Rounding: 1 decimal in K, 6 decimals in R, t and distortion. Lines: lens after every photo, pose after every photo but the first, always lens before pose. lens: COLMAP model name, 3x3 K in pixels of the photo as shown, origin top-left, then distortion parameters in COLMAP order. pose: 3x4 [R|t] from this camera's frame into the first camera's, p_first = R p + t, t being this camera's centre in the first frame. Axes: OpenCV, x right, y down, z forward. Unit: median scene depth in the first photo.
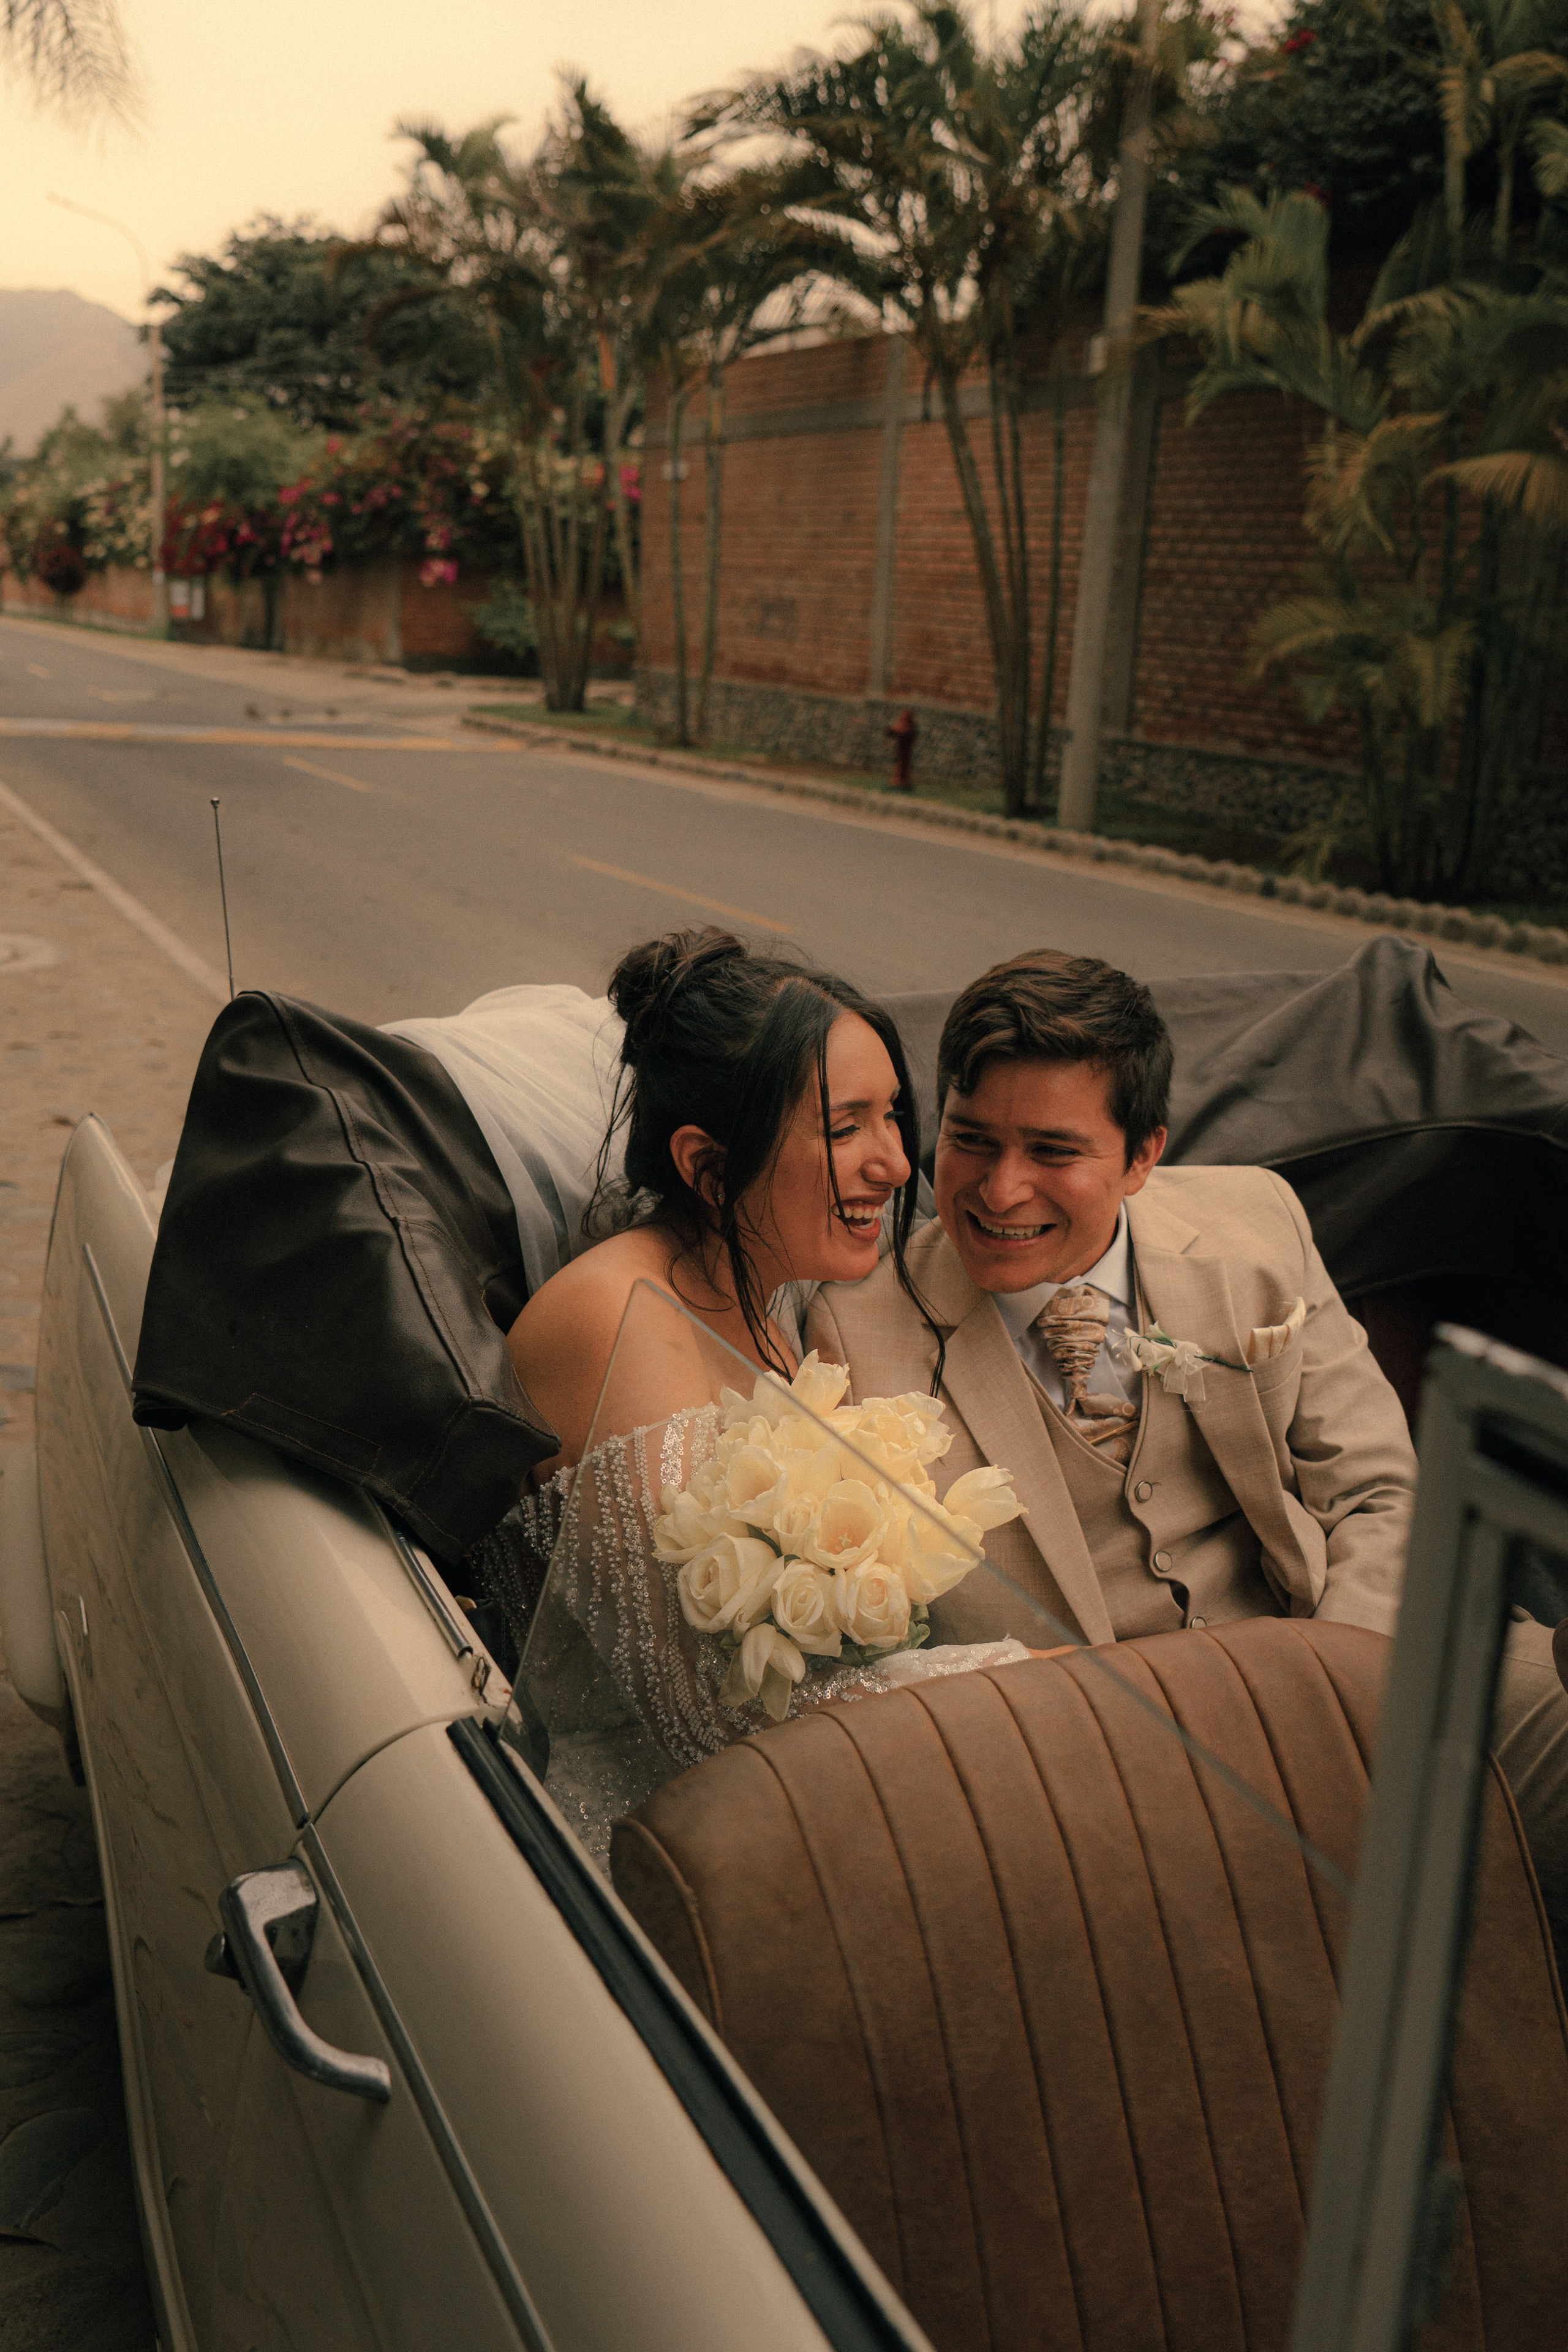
lens RADIAL K [[2153.9, 0, 784.0], [0, 2153.9, 1176.0], [0, 0, 1]] dist [-0.003013, 0.002497]
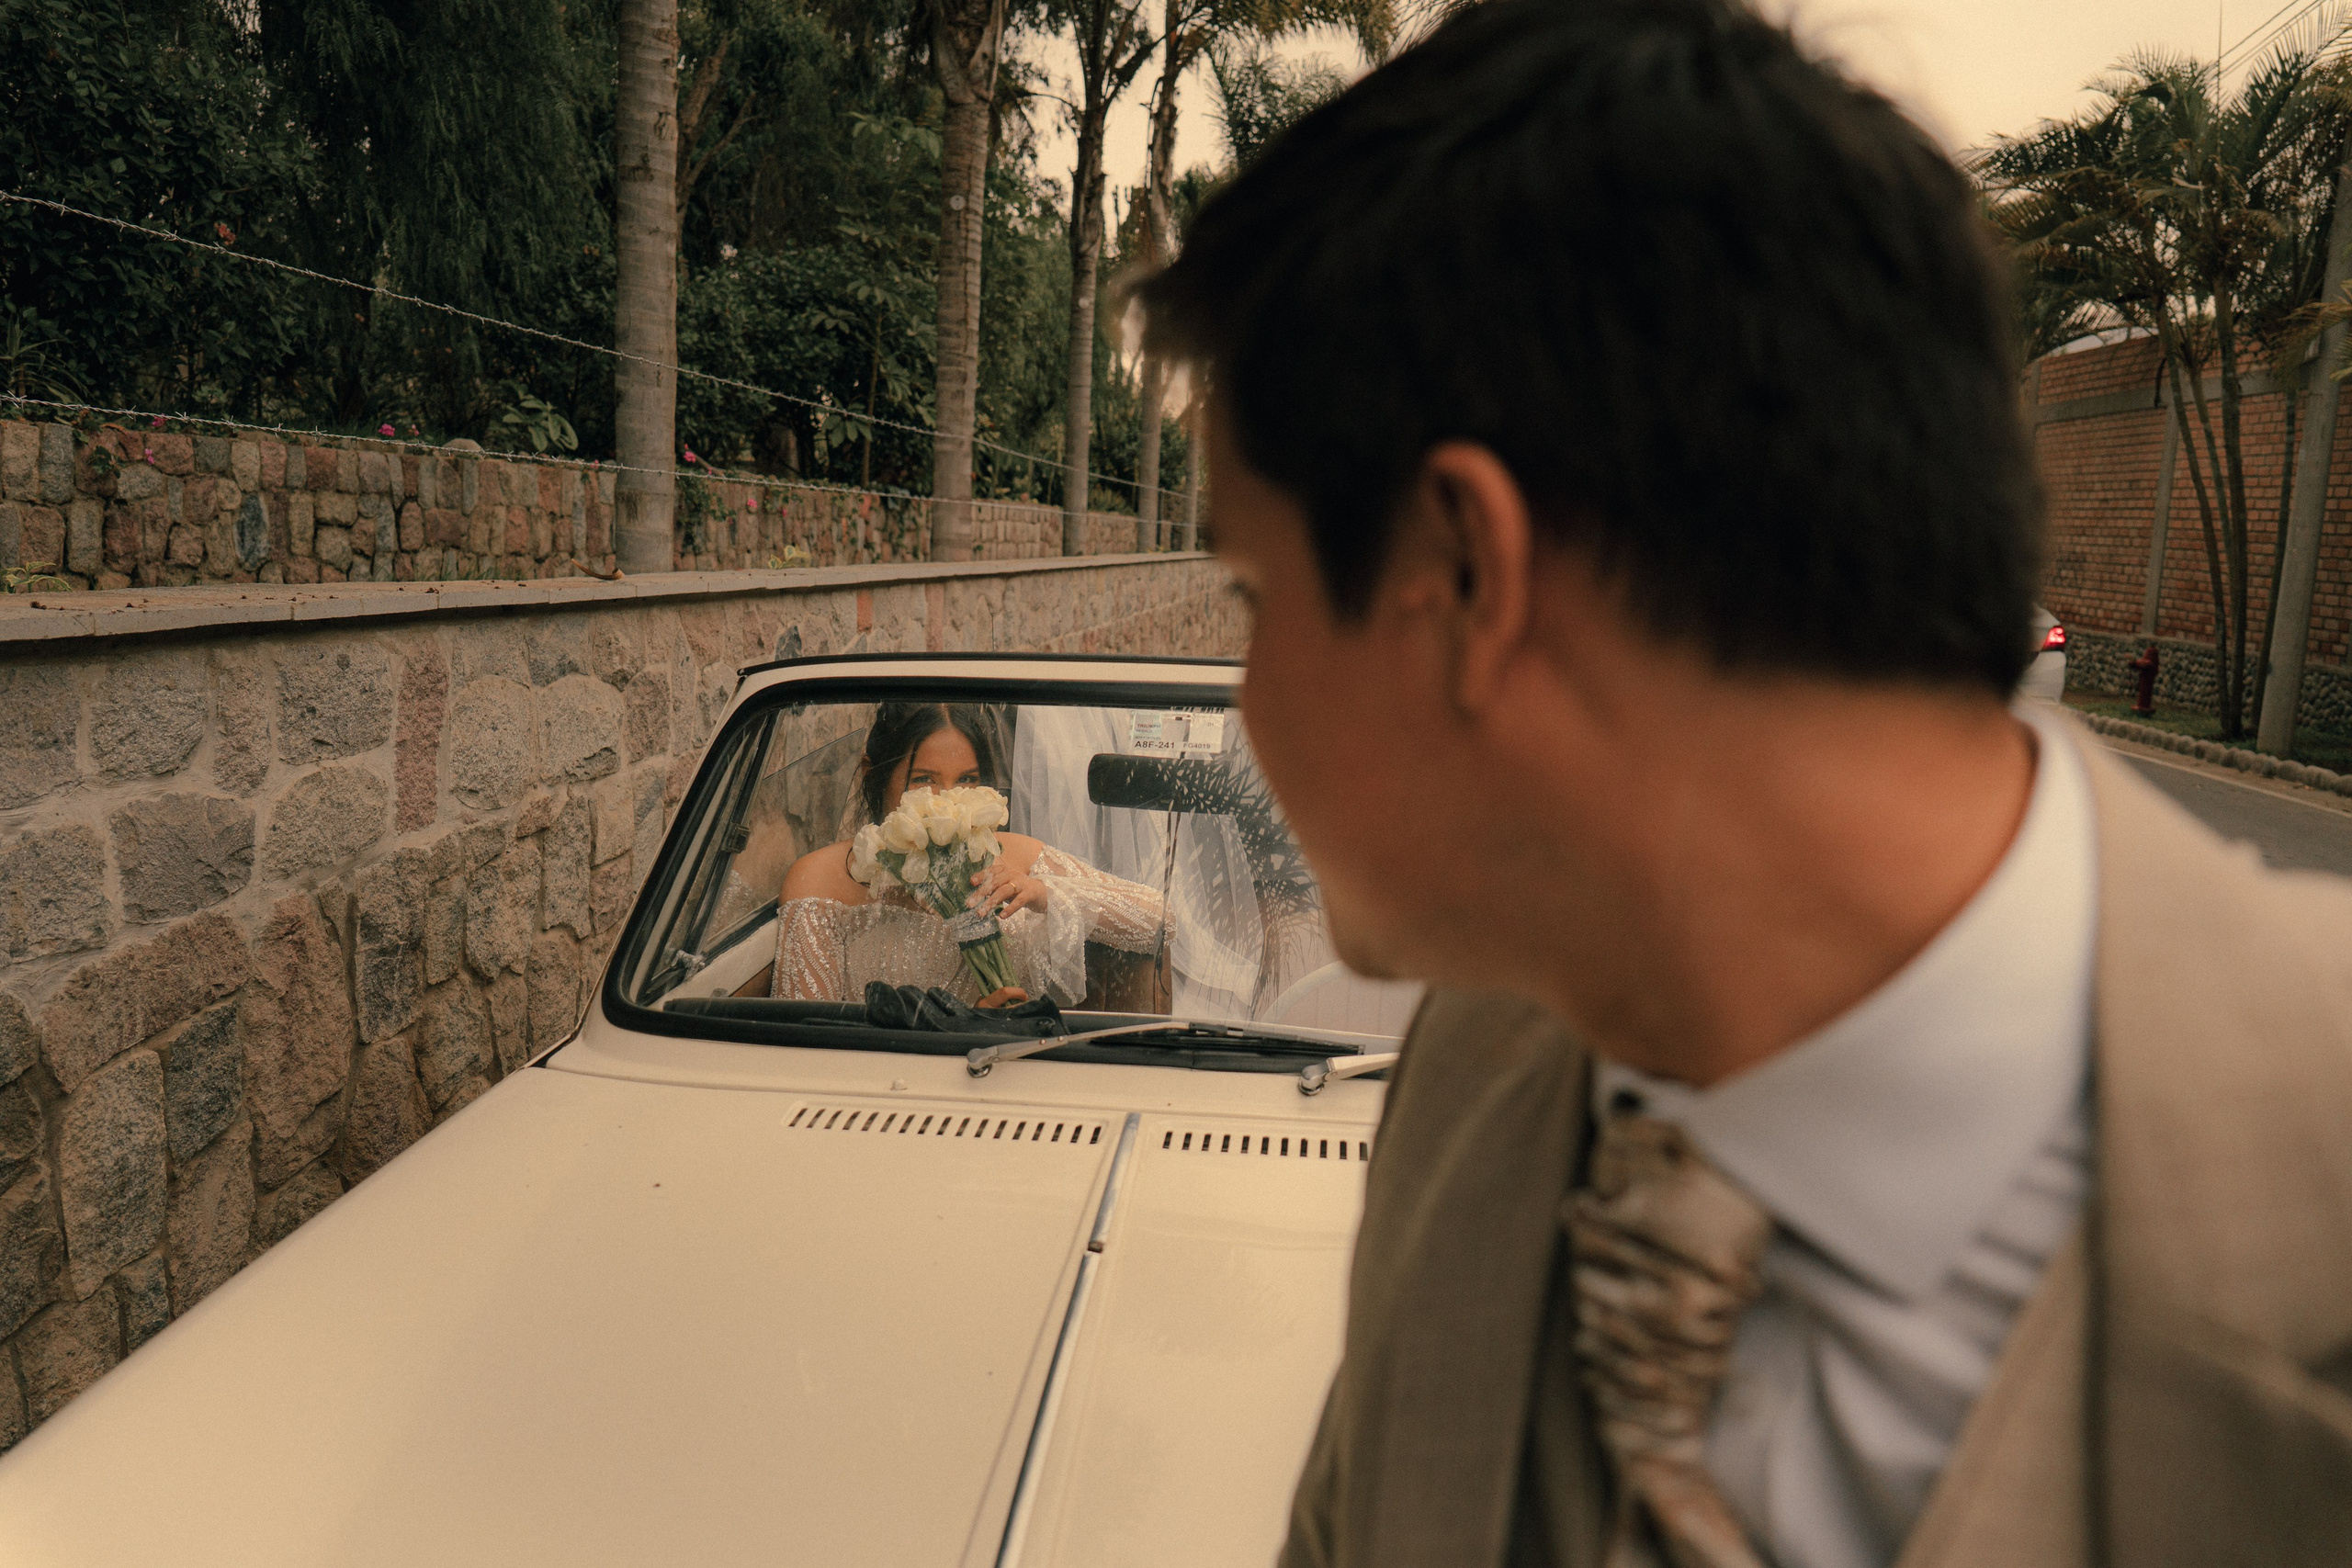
lens RADIAL K [[1770.9, 0, 1176.0], [0, 1770.9, 784.0], [0, 0, 1]] dist [0.010926, 0.005377]
pose [[0.857007, 0.064406, -0.511264, 0.056298], [-0.132279, 0.986409, -0.097471, 0.009474], [0.498037, 0.151162, 0.853879, -0.032183]]
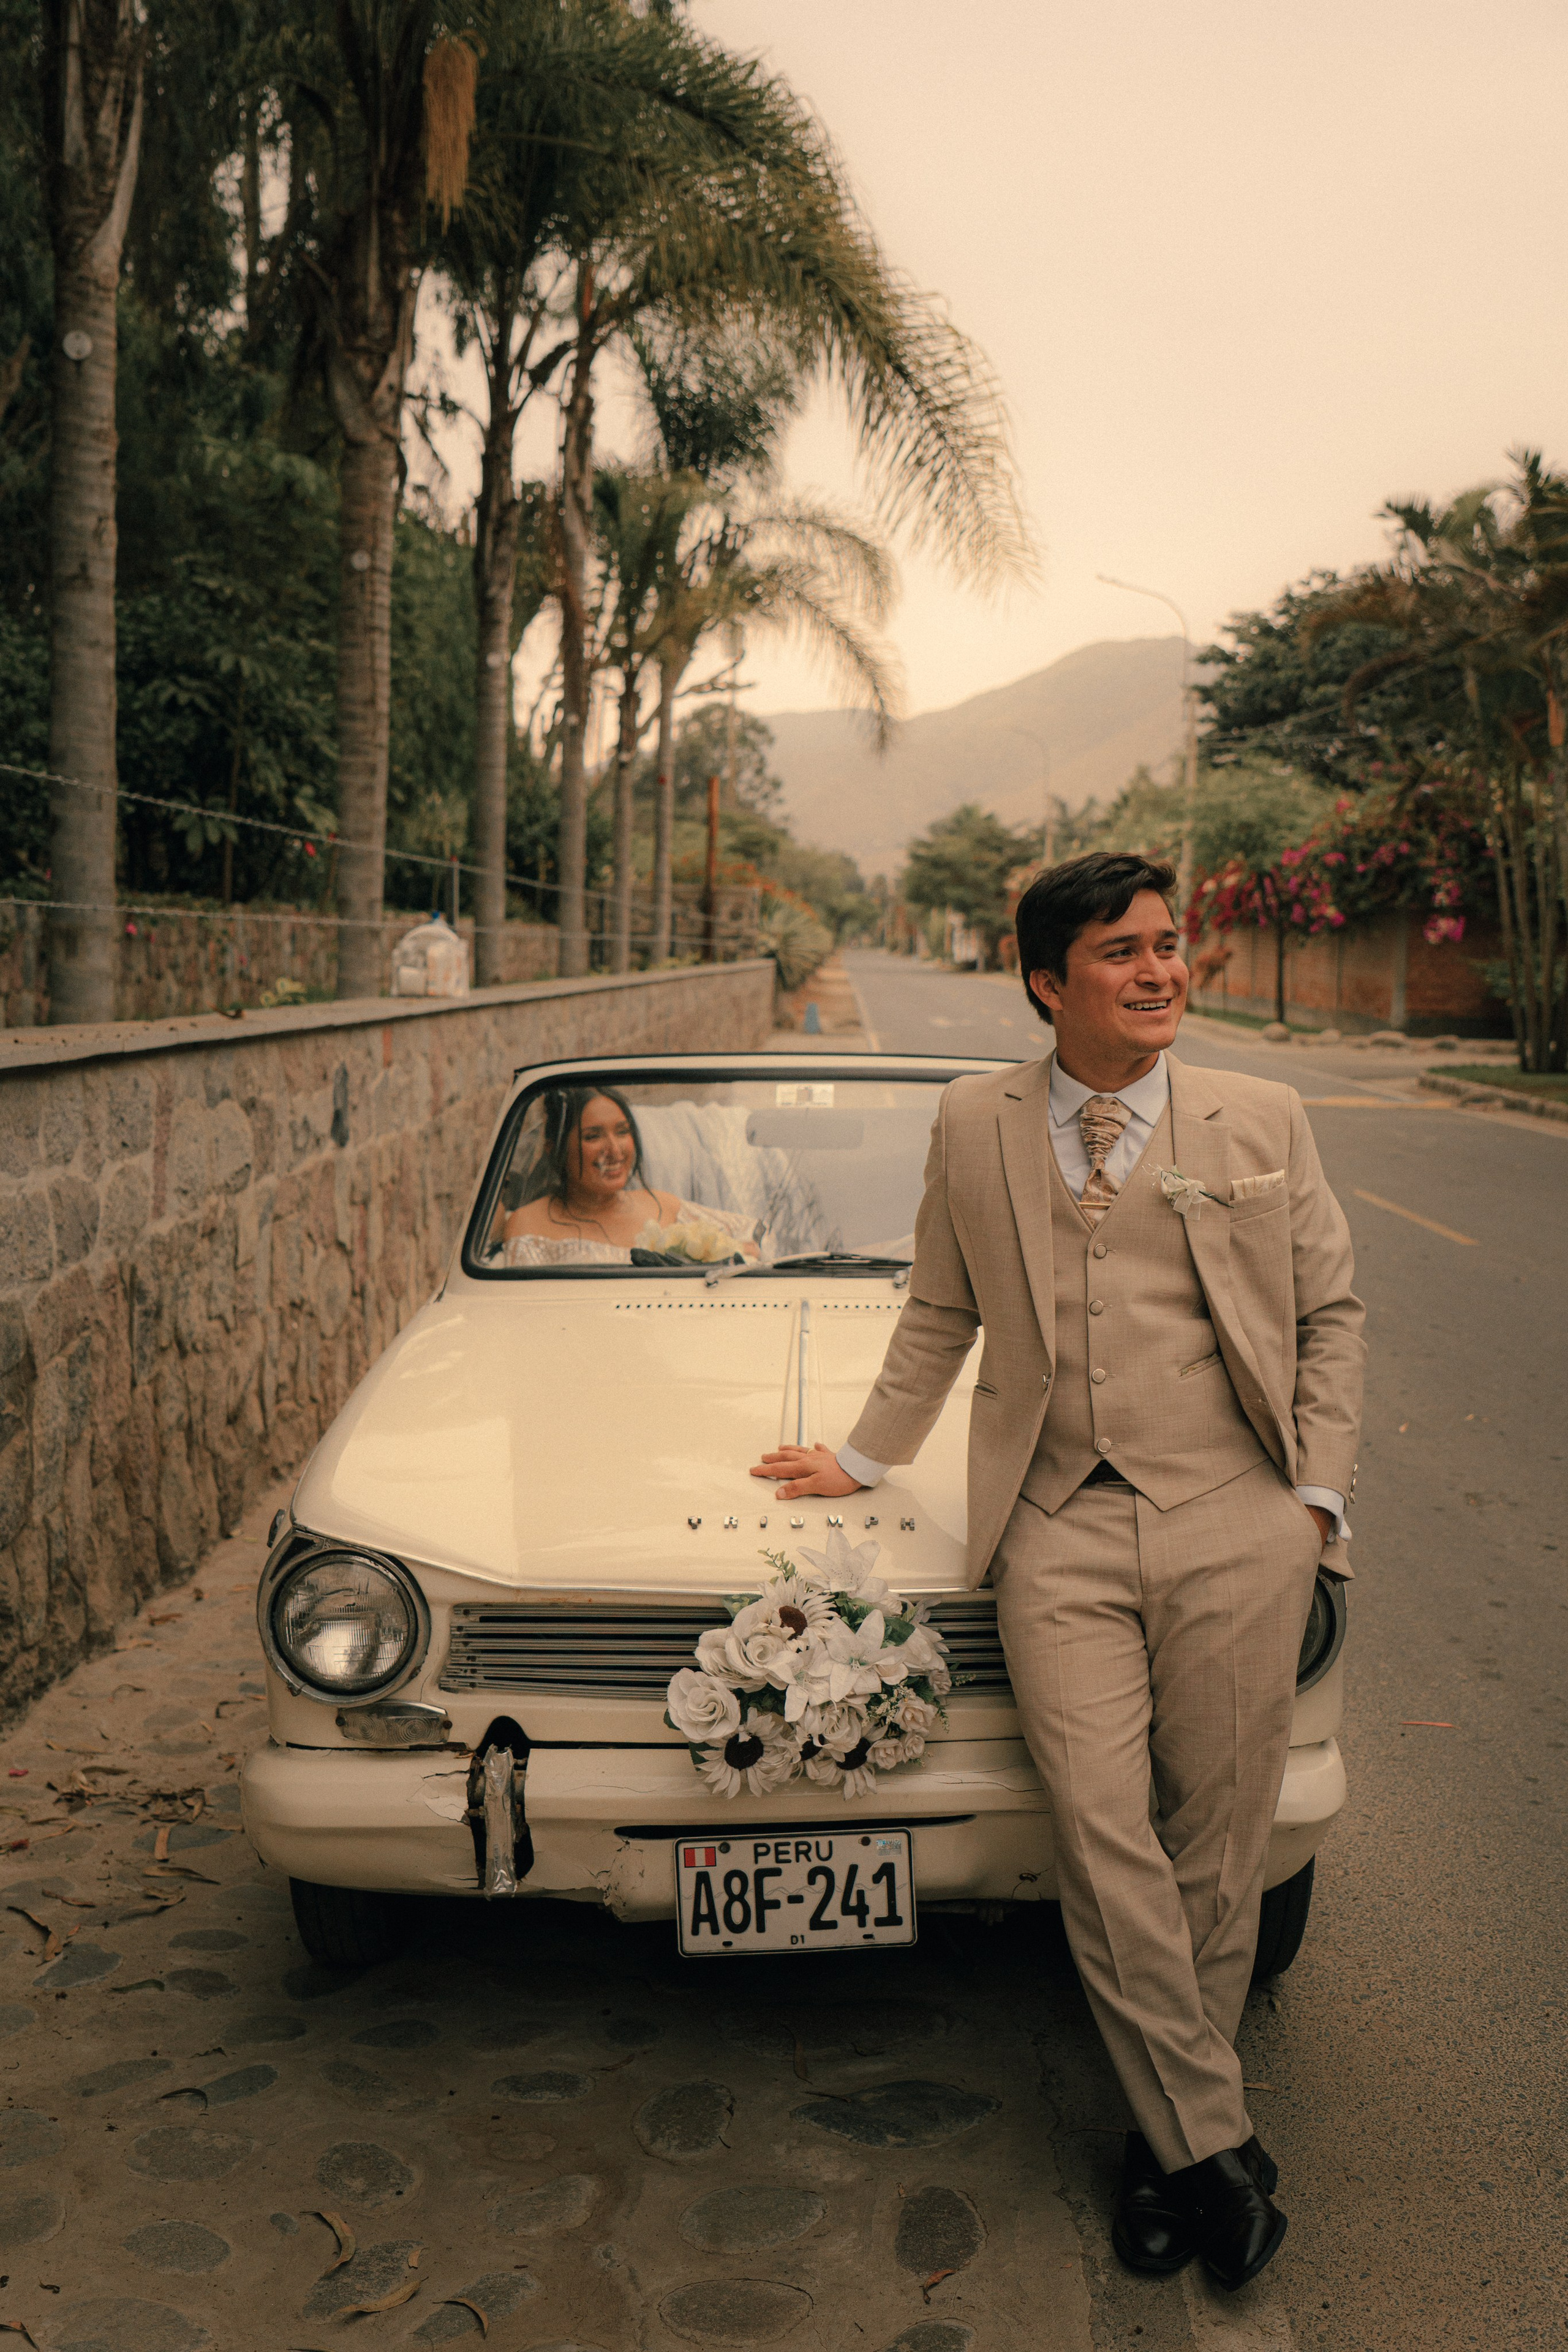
lens RADIAL K [[2616.5, 0, 784.0], [0, 2616.5, 1176.0], [0, 0, 1]] dist [-0.013368, 0.009600]
pose [[0.895997, 0.013234, -0.443862, 0.087978], [-0.091861, 0.983459, -0.156112, 0.028332], [0.434454, 0.180649, 0.882392, -0.106707]]
